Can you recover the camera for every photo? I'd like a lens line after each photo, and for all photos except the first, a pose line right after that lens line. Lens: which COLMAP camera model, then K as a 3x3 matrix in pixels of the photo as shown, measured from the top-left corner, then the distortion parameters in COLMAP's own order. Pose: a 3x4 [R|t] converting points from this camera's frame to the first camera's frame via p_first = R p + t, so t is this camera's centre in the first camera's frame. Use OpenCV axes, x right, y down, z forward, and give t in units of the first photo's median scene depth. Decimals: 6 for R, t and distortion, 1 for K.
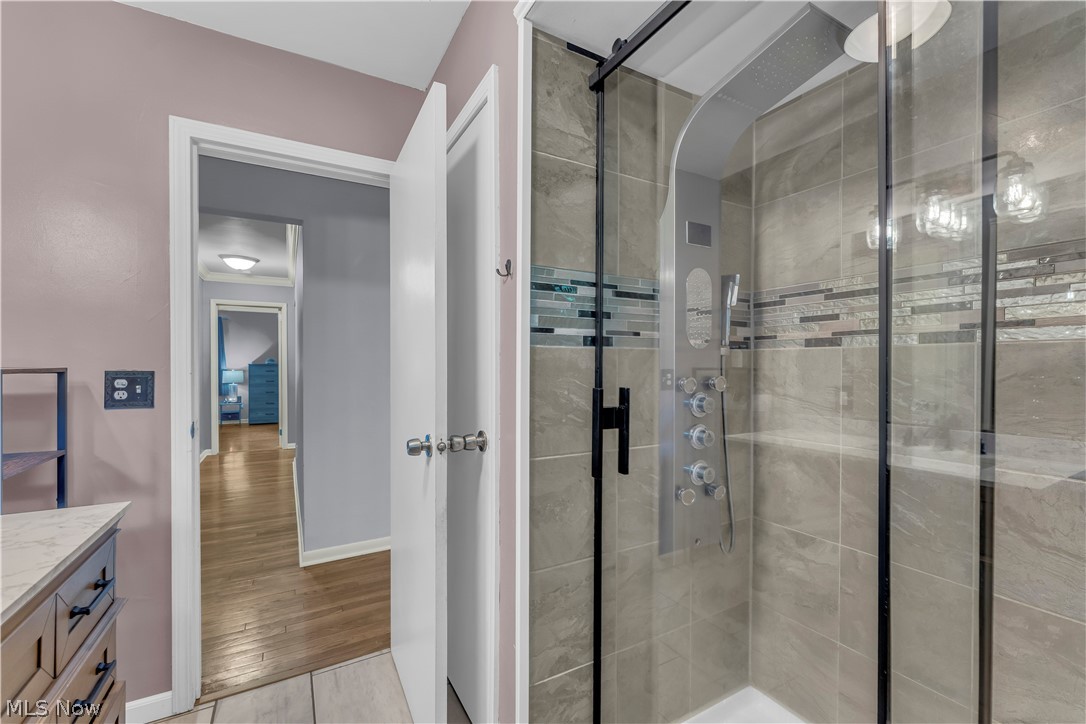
lens RADIAL K [[438.0, 0, 542.4], [0, 438.0, 369.8], [0, 0, 1]] dist [-0.002029, -0.000119]
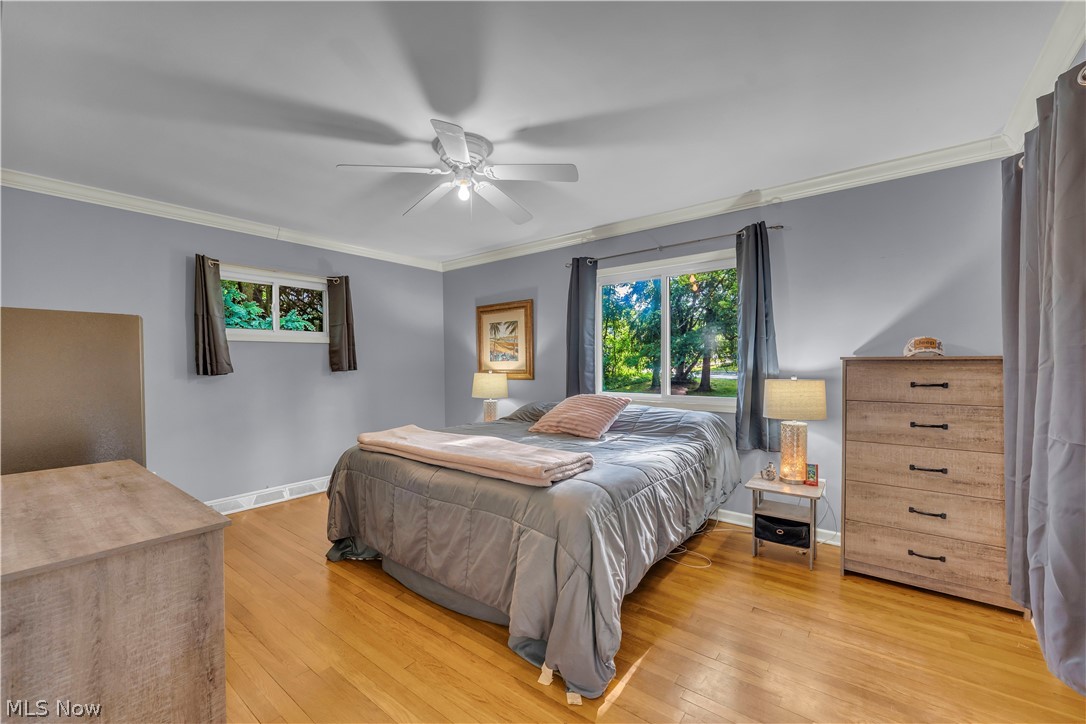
lens RADIAL K [[438.0, 0, 542.4], [0, 438.0, 369.8], [0, 0, 1]] dist [-0.002029, -0.000119]
pose [[0.369067, 0.015398, -0.929275, -0.475731], [-0.000057, 0.999863, 0.016545, -0.010402], [0.929403, -0.006053, 0.369018, 0.707670]]
